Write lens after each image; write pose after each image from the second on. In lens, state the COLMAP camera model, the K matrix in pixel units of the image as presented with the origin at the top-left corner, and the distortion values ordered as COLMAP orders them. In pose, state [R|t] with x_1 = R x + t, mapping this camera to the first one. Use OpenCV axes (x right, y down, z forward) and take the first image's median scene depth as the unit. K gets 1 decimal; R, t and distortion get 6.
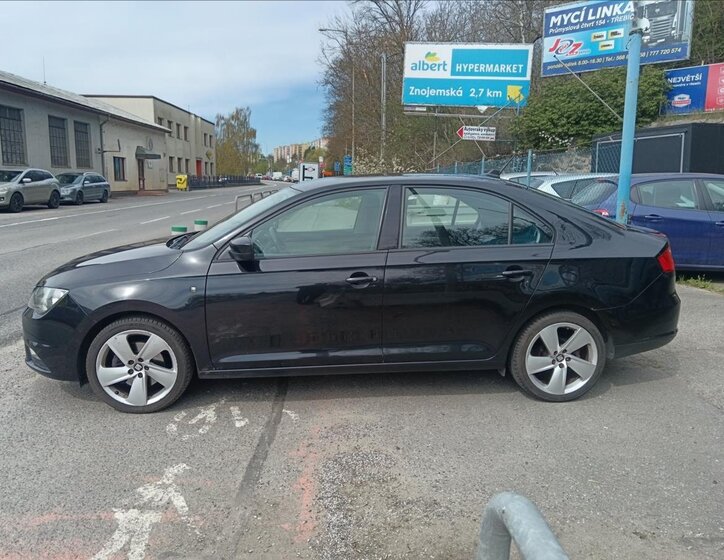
lens RADIAL K [[579.0, 0, 361.1], [0, 579.0, 281.1], [0, 0, 1]] dist [-0.003041, 0.002621]
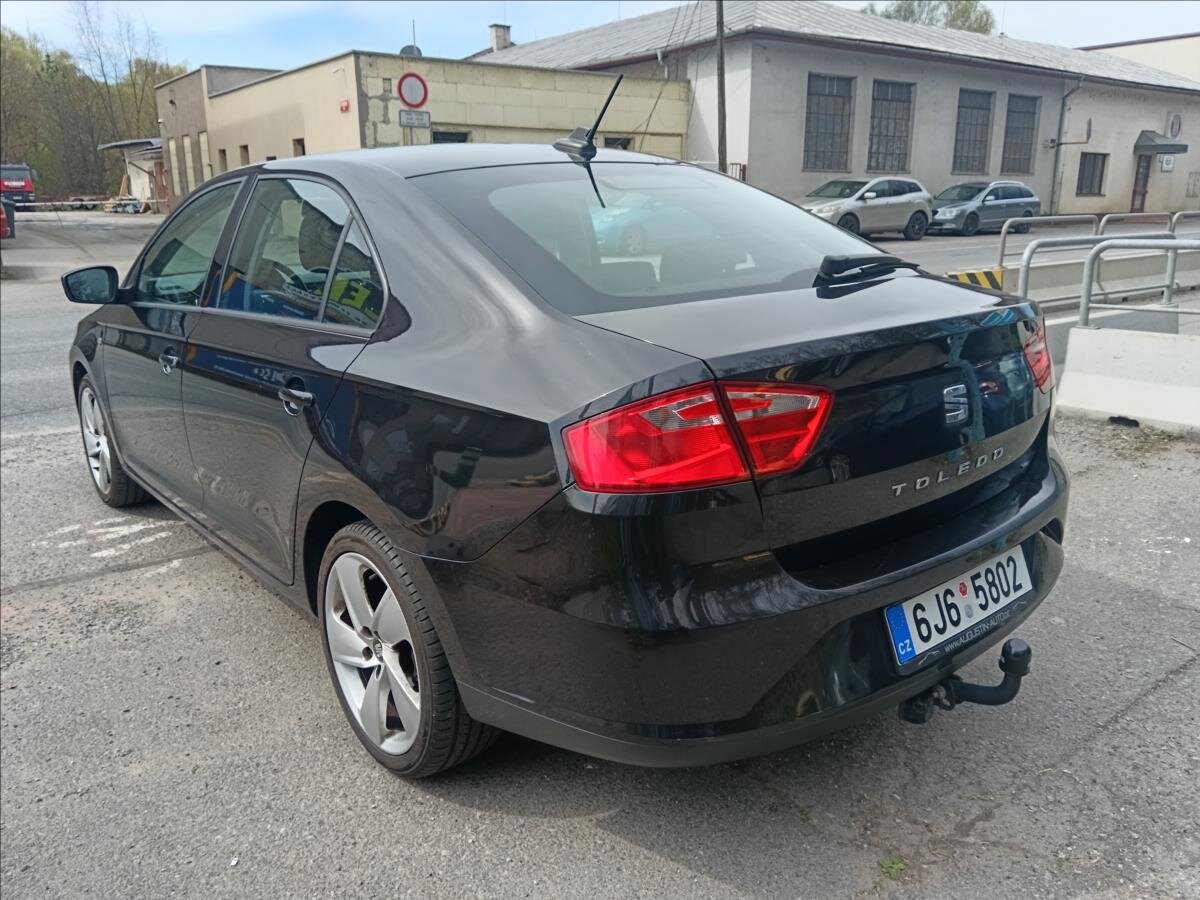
lens RADIAL K [[931.0, 0, 596.7], [0, 931.0, 453.6], [0, 0, 1]] dist [-0.003196, 0.001823]
pose [[0.573172, 0.205793, -0.793173, 0.148216], [-0.129119, 0.978541, 0.160582, -0.017110], [0.809198, 0.010372, 0.587444, 0.132432]]
